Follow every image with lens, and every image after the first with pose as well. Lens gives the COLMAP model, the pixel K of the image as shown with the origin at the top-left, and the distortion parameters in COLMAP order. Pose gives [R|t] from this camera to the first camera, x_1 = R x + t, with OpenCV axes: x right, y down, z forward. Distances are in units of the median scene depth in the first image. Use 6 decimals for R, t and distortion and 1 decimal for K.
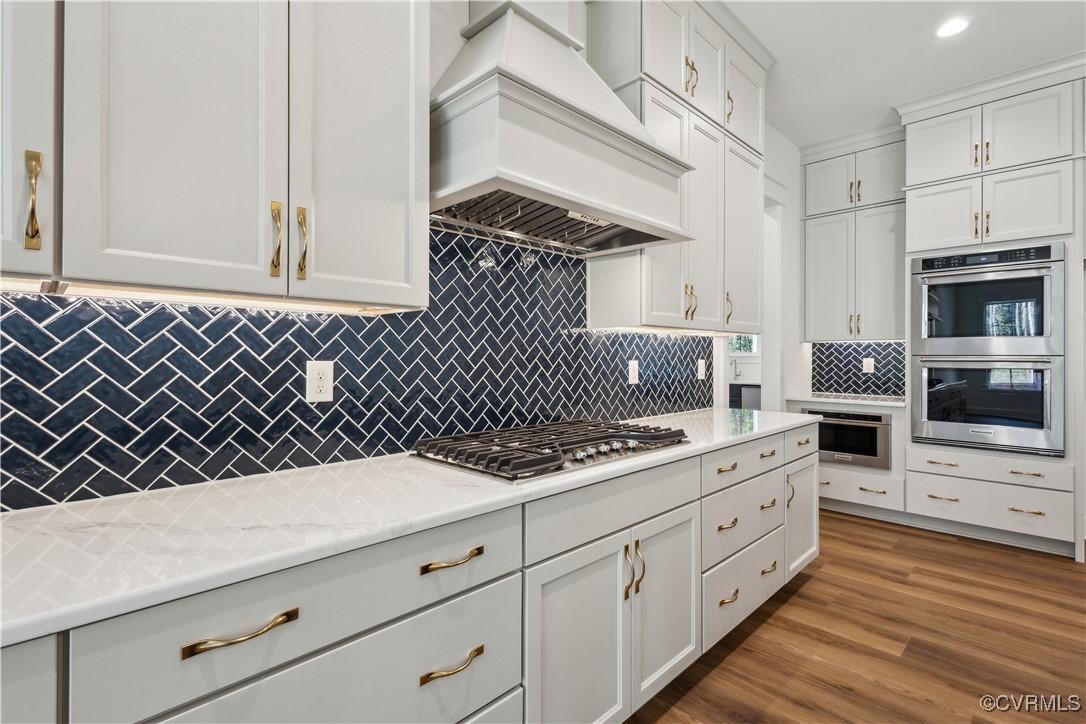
lens RADIAL K [[504.0, 0, 543.9], [0, 504.0, 357.6], [0, 0, 1]] dist [0.002313, -0.000062]
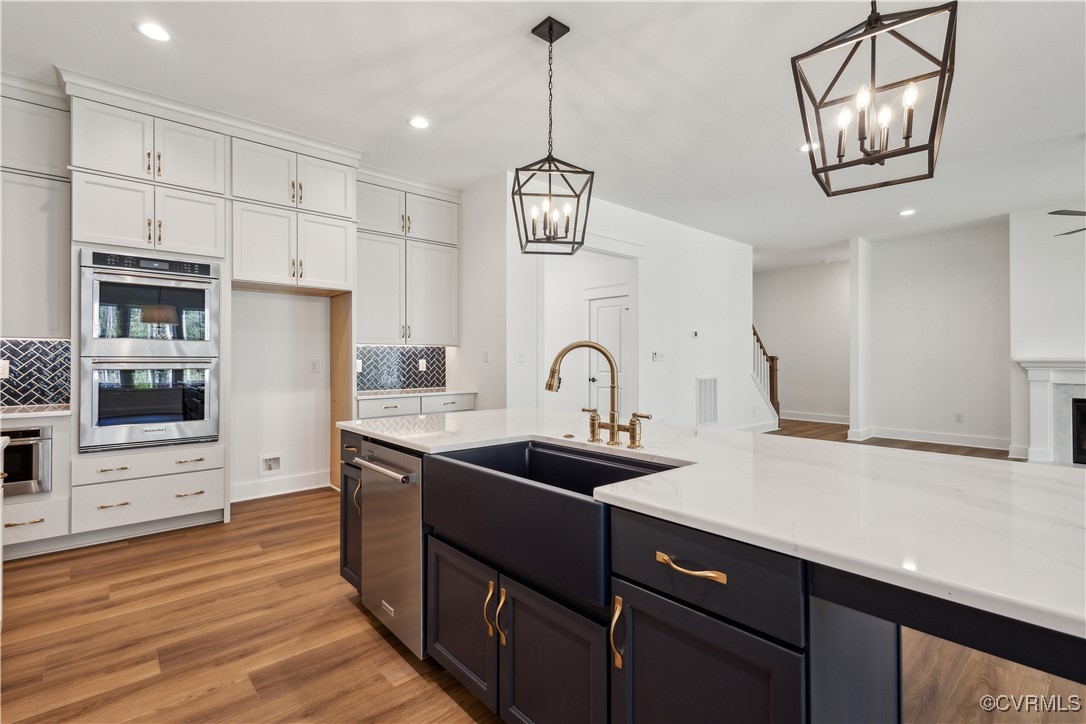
lens RADIAL K [[504.0, 0, 540.5], [0, 504.0, 356.6], [0, 0, 1]] dist [0.002313, -0.000062]
pose [[0.063286, 0.001906, 0.997994, -0.138952], [0.002637, 0.999994, -0.002077, -0.000406], [-0.997992, 0.002763, 0.063281, 0.153781]]
